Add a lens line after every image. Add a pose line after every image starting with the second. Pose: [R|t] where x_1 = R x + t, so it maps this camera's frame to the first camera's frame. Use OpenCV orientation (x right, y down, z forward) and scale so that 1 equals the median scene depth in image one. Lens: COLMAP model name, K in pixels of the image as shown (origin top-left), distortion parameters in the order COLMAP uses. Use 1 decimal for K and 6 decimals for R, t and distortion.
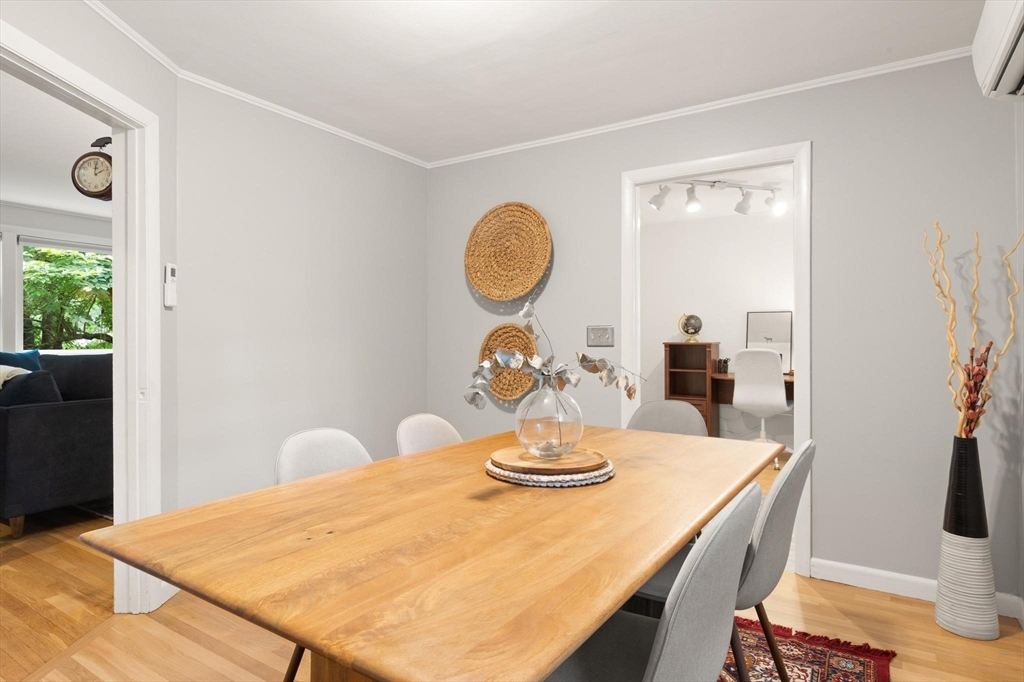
lens RADIAL K [[573.5, 0, 512.0], [0, 573.5, 341.0], [0, 0, 1]] dist [-0.045712, -0.000027]
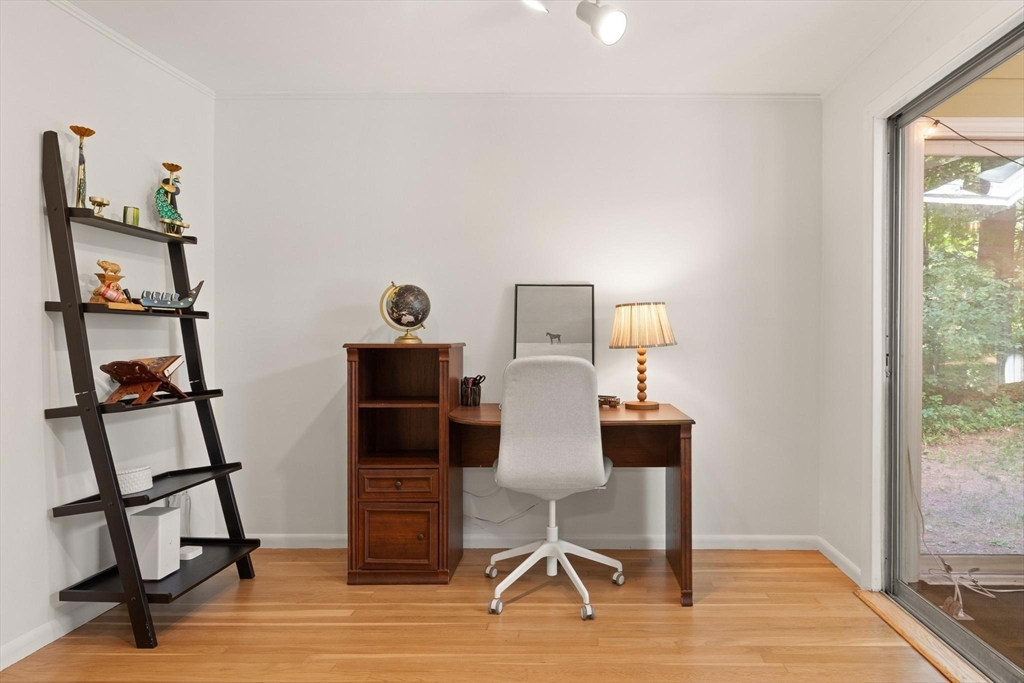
lens RADIAL K [[573.5, 0, 512.0], [0, 573.5, 341.5], [0, 0, 1]] dist [-0.045712, -0.000027]
pose [[0.896693, -0.000878, 0.442651, 0.184056], [0.000562, 0.999999, 0.000845, 0.000669], [-0.442652, -0.000509, 0.896693, 0.544346]]
